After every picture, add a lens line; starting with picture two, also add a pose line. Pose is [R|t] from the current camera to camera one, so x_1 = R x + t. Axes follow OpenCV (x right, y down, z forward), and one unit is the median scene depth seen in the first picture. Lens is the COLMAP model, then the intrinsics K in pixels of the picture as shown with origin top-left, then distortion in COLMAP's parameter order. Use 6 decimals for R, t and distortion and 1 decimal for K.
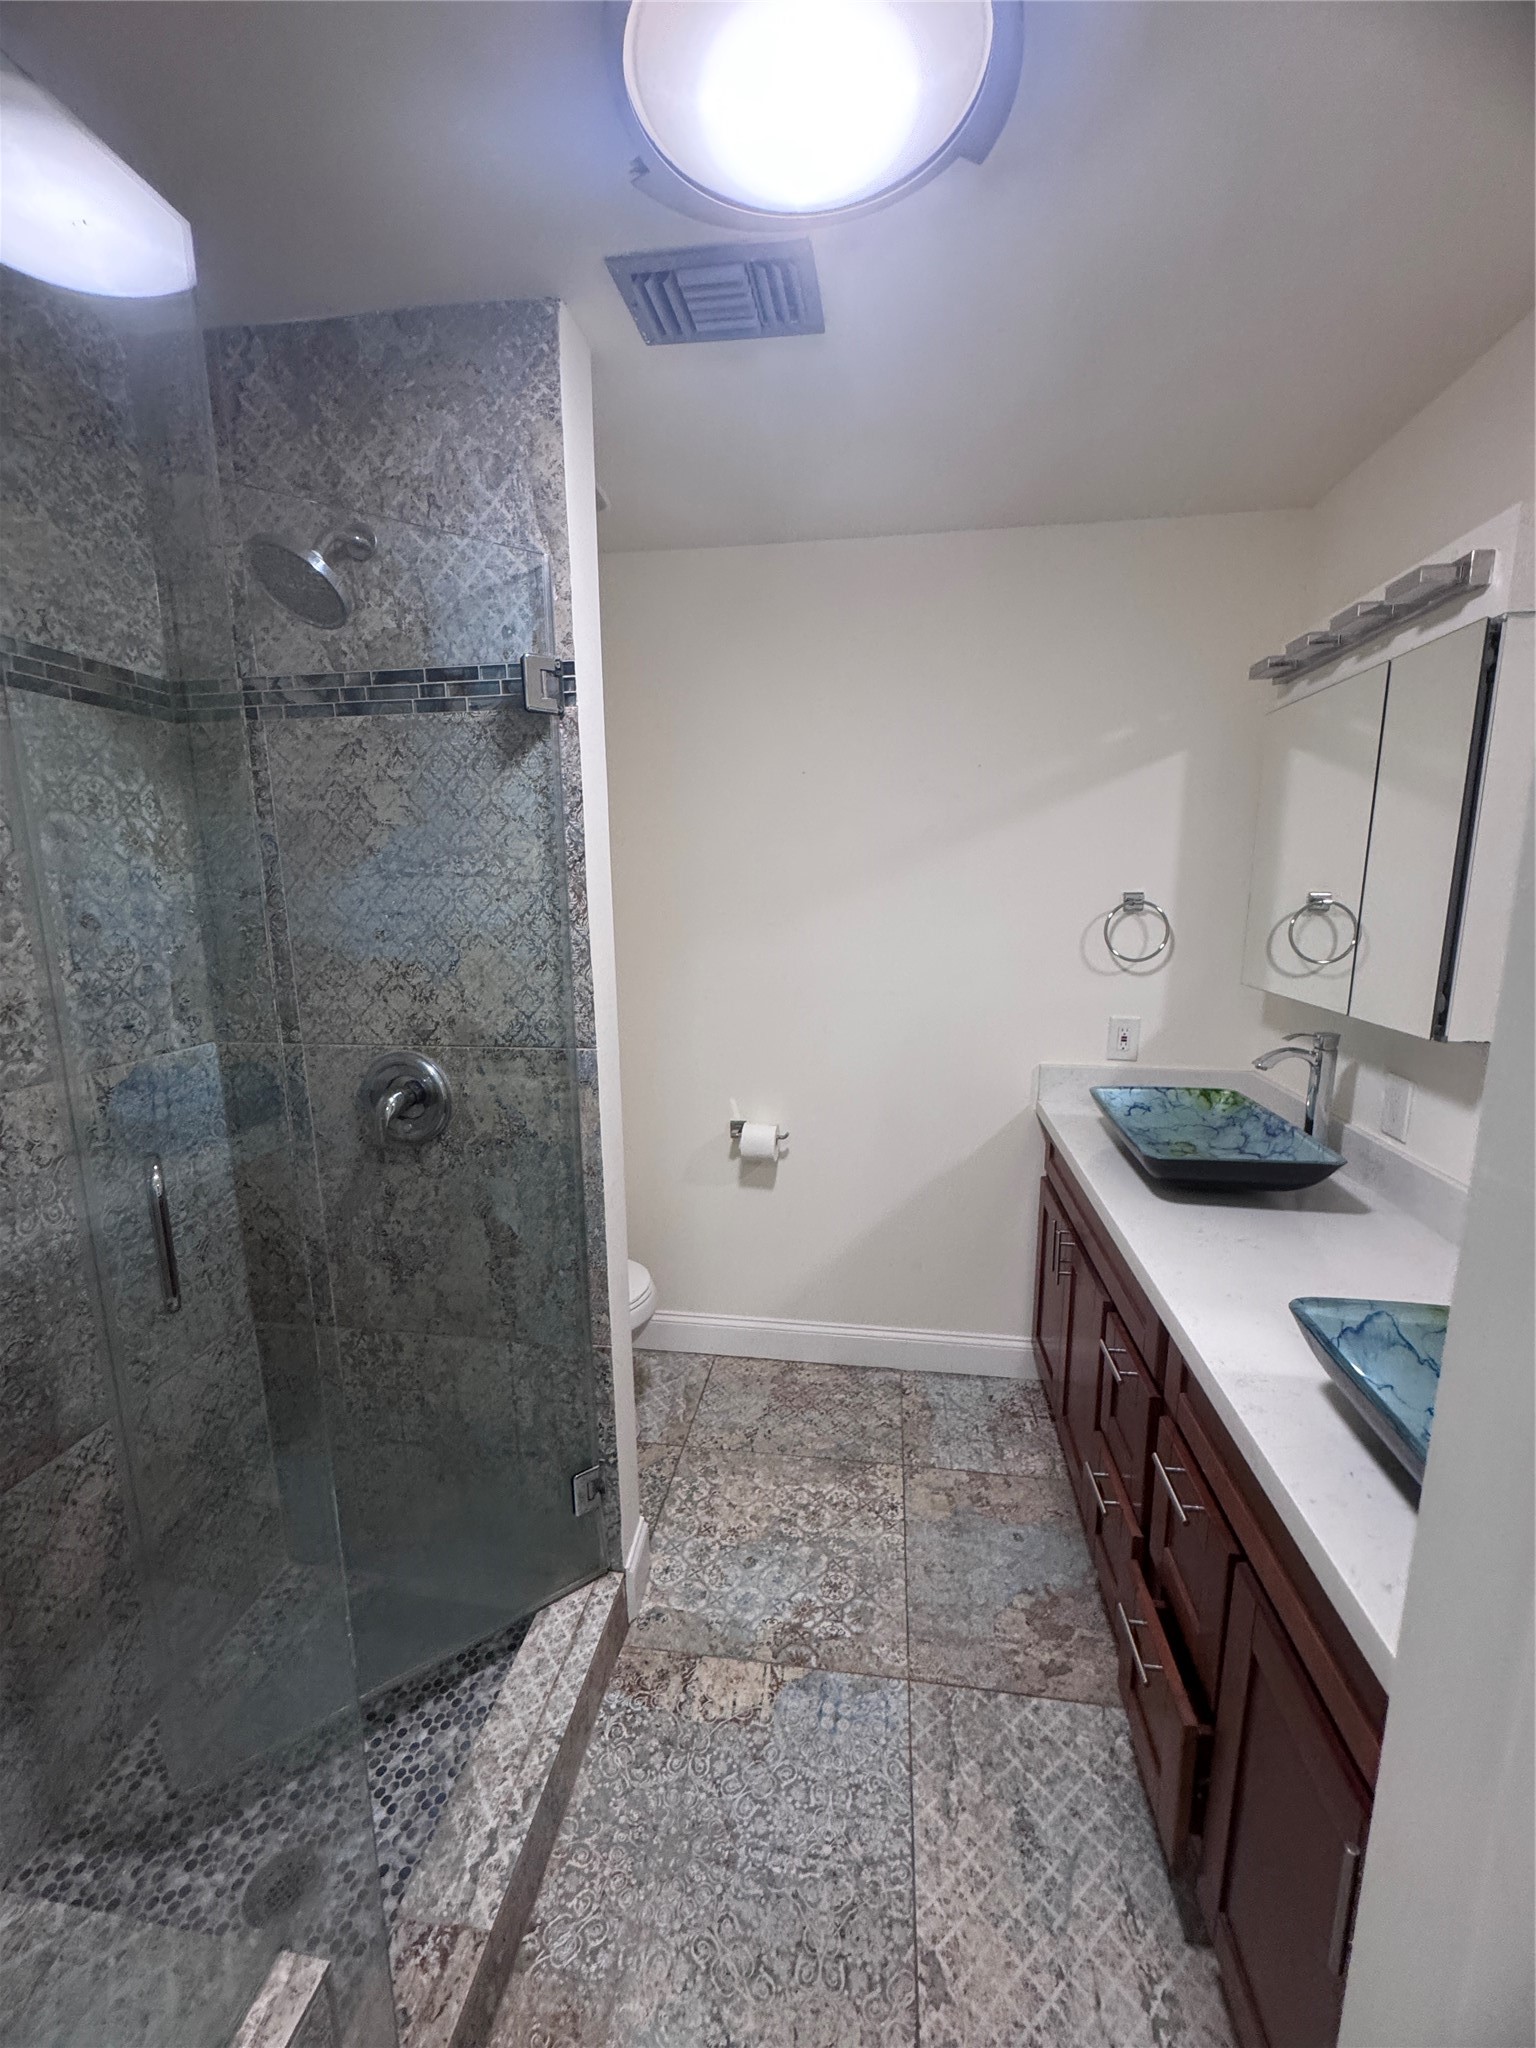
lens RADIAL K [[821.0, 0, 771.2], [0, 821.0, 1023.9], [0, 0, 1]] dist [-0.005446, 0.000771]
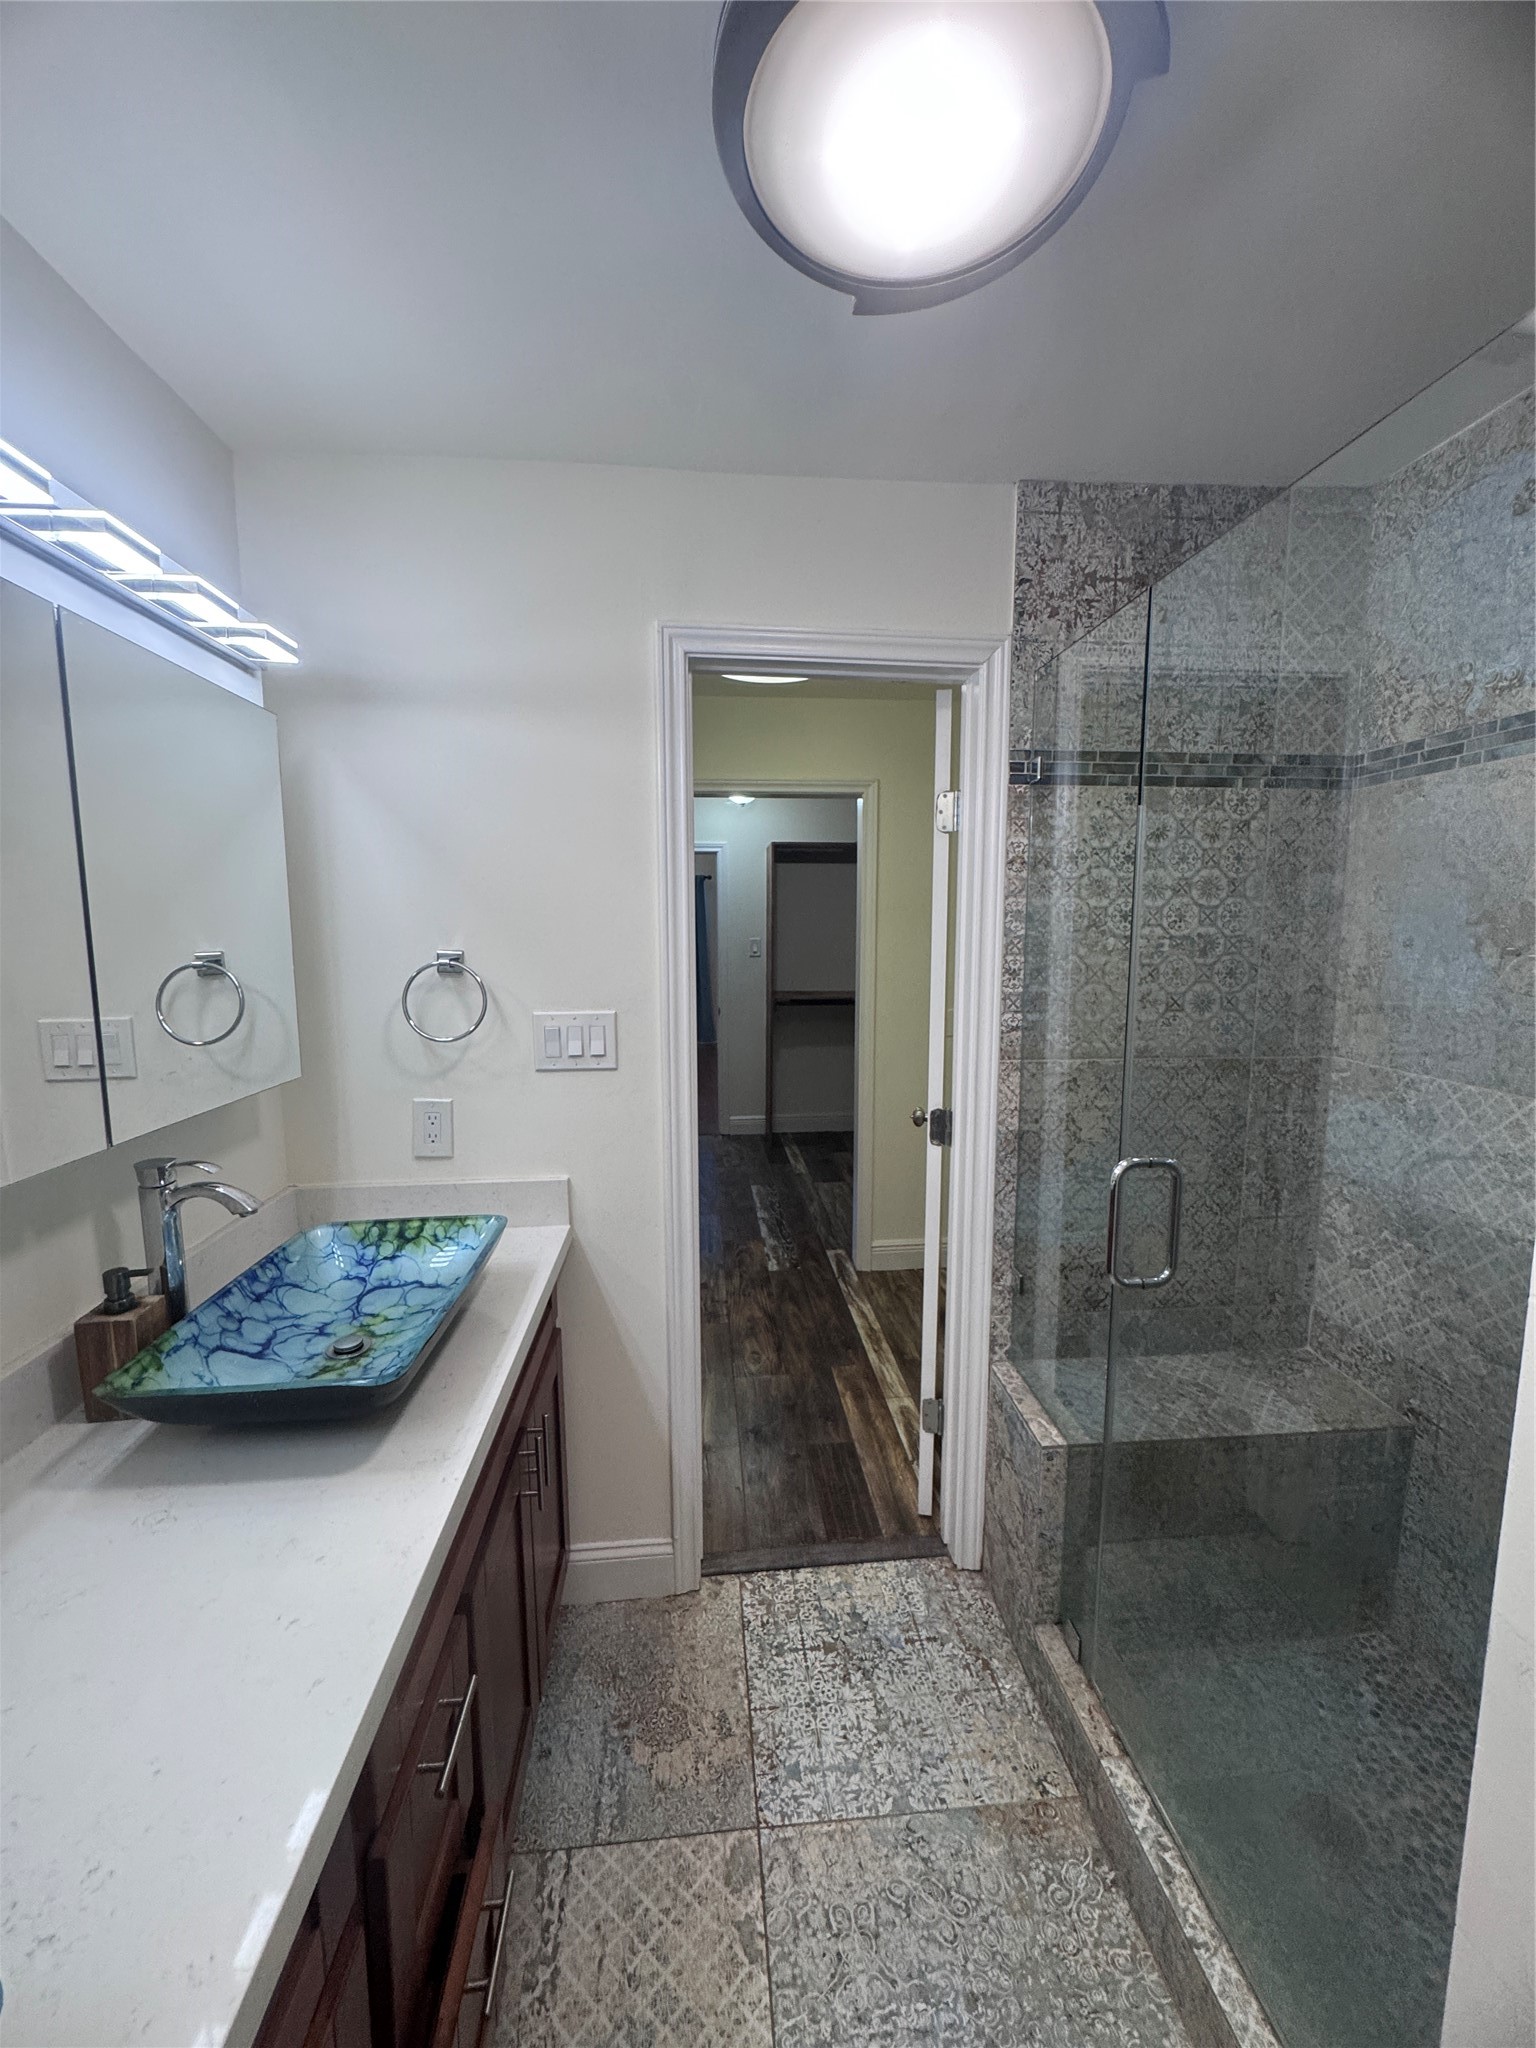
lens RADIAL K [[821.0, 0, 777.2], [0, 821.0, 1019.7], [0, 0, 1]] dist [-0.005446, 0.000771]
pose [[-0.970815, 0.039175, -0.236610, 0.307844], [-0.031621, 0.957049, 0.288197, -0.249543], [0.237737, 0.287268, -0.927878, 1.373260]]
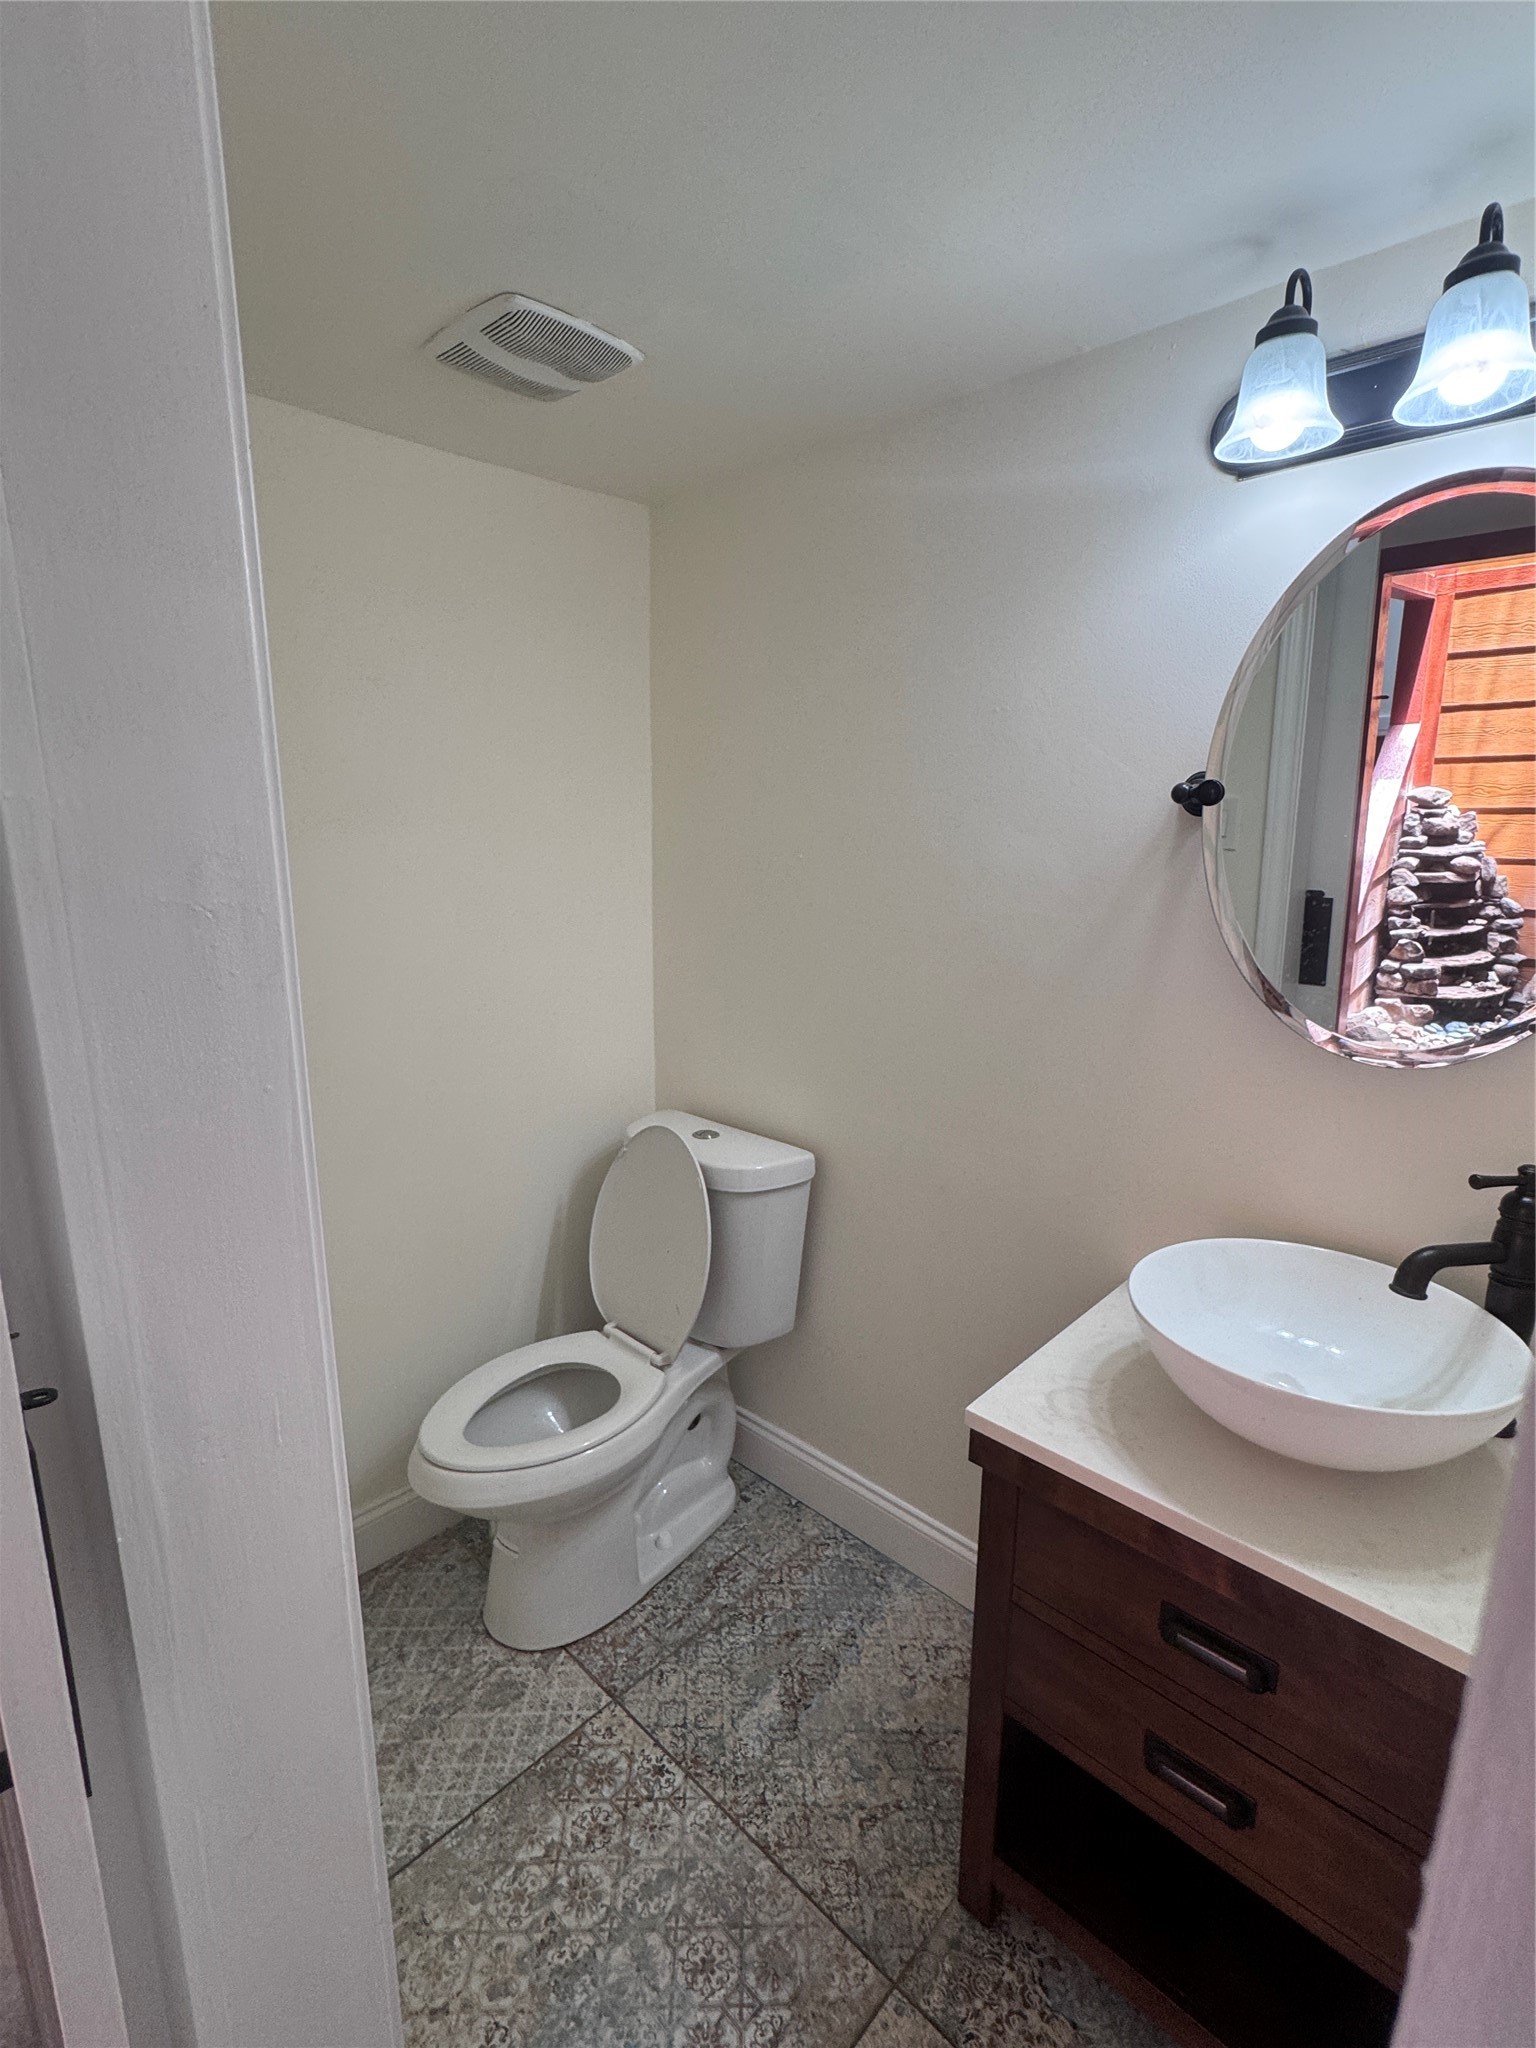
lens RADIAL K [[959.2, 0, 756.6], [0, 959.2, 1020.4], [0, 0, 1]] dist [-0.003021, -0.000549]
pose [[0.583227, -0.149953, 0.798348, -0.455460], [0.130386, 0.987352, 0.090201, -0.067993], [-0.801776, 0.051486, 0.595402, 0.665271]]
